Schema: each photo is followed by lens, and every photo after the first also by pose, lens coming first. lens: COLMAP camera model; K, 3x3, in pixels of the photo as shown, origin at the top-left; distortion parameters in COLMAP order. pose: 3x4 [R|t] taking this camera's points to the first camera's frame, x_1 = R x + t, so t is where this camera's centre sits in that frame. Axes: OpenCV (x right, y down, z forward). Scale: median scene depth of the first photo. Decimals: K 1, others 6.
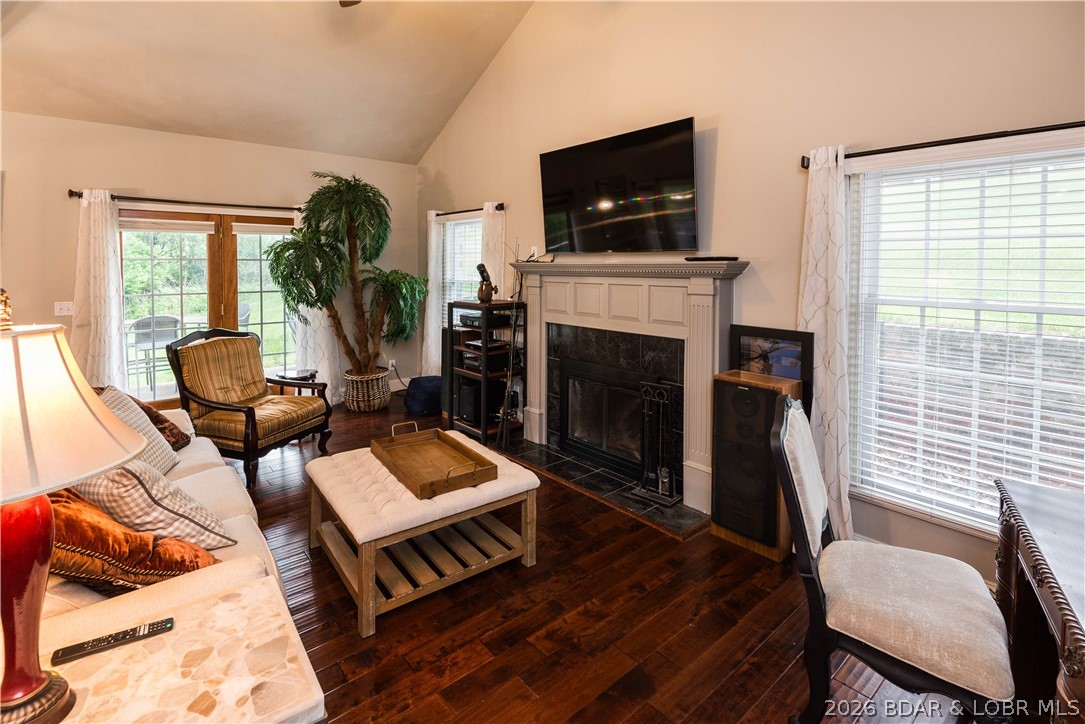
lens RADIAL K [[522.5, 0, 538.0], [0, 522.5, 281.6], [0, 0, 1]] dist [0.012451, -0.008829]
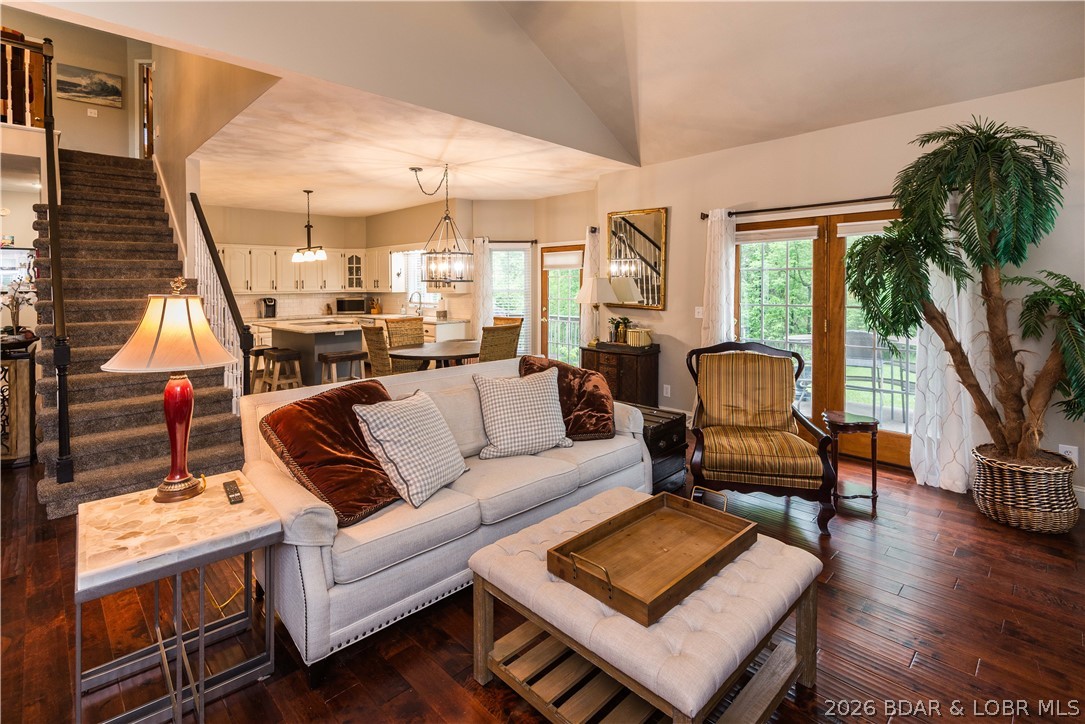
lens RADIAL K [[522.5, 0, 534.2], [0, 522.5, 290.3], [0, 0, 1]] dist [0.012451, -0.008829]
pose [[0.060656, 0.001849, -0.998157, 0.264192], [-0.024515, 0.999699, 0.000362, 0.007449], [0.997858, 0.024448, 0.060683, 0.542051]]
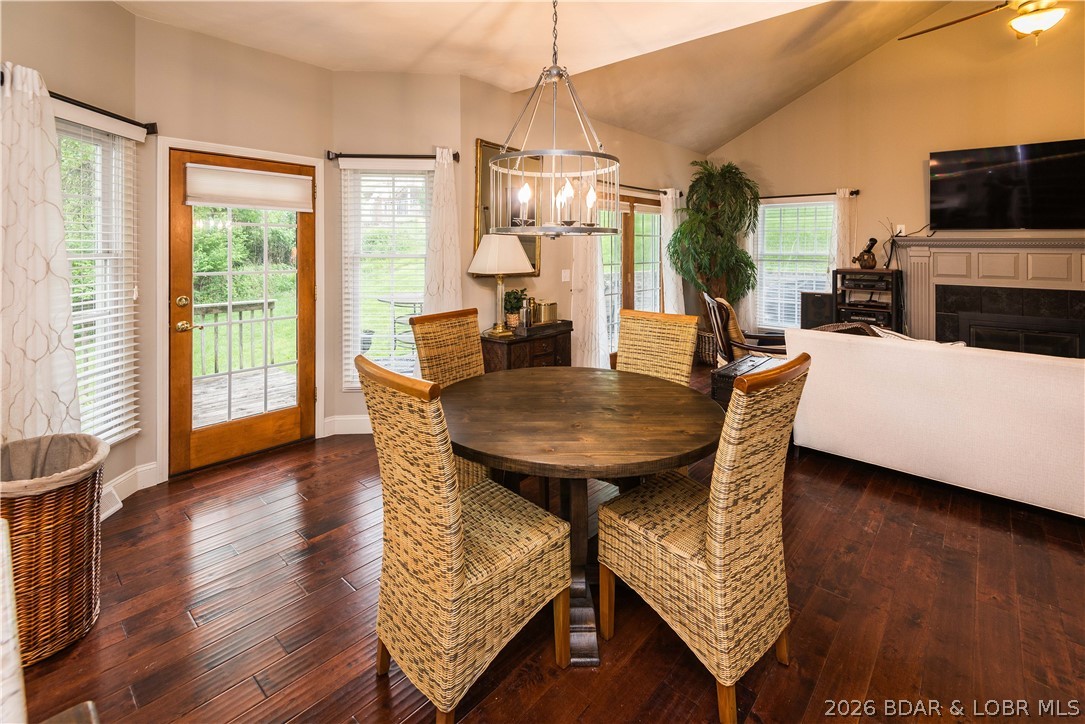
lens RADIAL K [[522.5, 0, 515.6], [0, 522.5, 241.9], [0, 0, 1]] dist [0.012451, -0.008829]
pose [[0.994179, 0.002058, 0.107724, -1.134200], [0.001884, 0.999333, -0.036478, 0.019235], [-0.107727, 0.036469, 0.993511, -0.154317]]
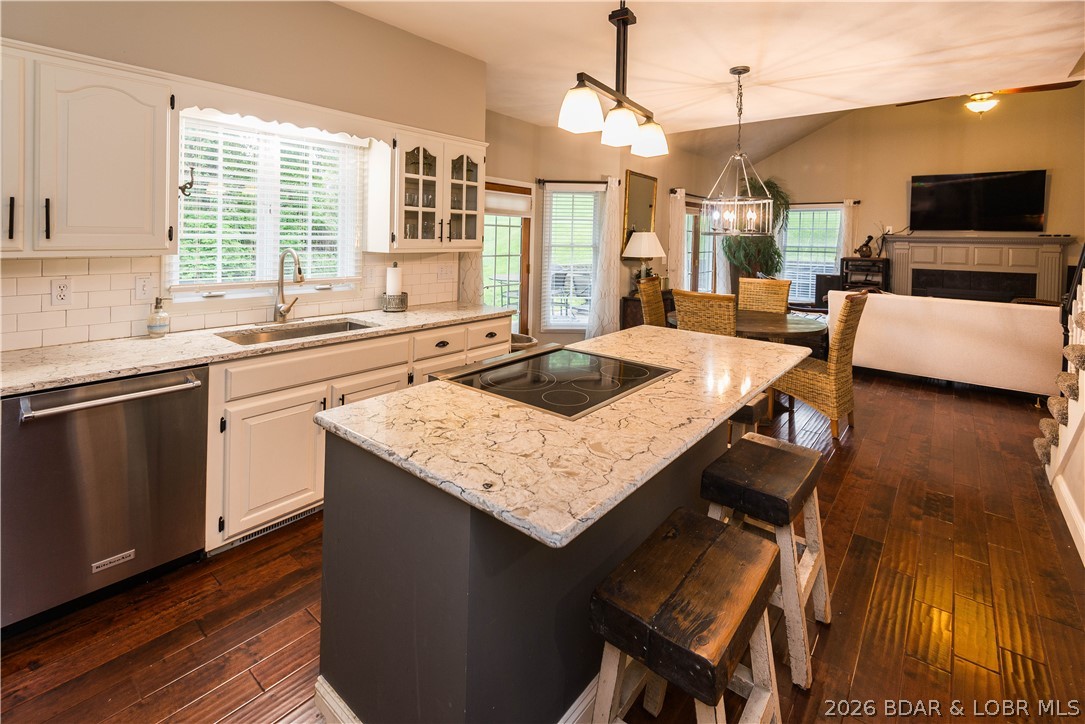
lens RADIAL K [[522.5, 0, 513.4], [0, 522.5, 248.1], [0, 0, 1]] dist [0.012451, -0.008829]
pose [[0.989770, 0.006456, 0.142524, -1.615930], [-0.005780, 0.999970, -0.005156, 0.024375], [-0.142553, 0.004279, 0.989778, -0.602641]]
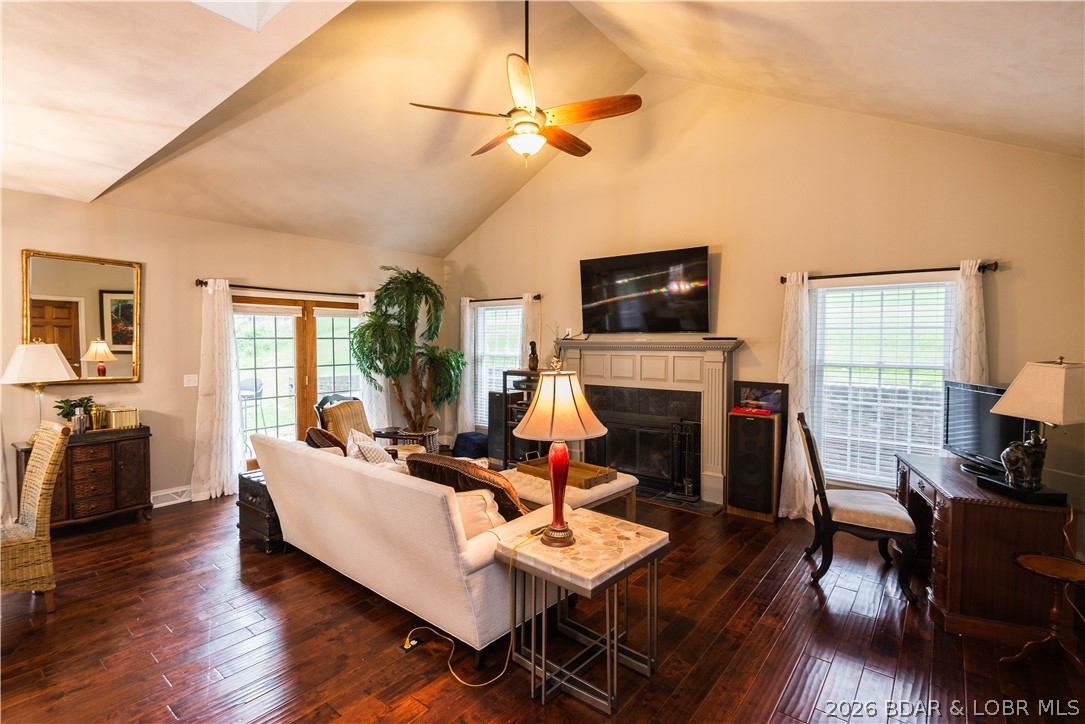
lens RADIAL K [[522.5, 0, 533.1], [0, 522.5, 353.9], [0, 0, 1]] dist [0.012451, -0.008829]
pose [[0.981745, -0.006873, 0.190079, -0.373905], [0.007547, 0.999968, -0.002821, 0.001161], [-0.190053, 0.004204, 0.981765, -0.302643]]
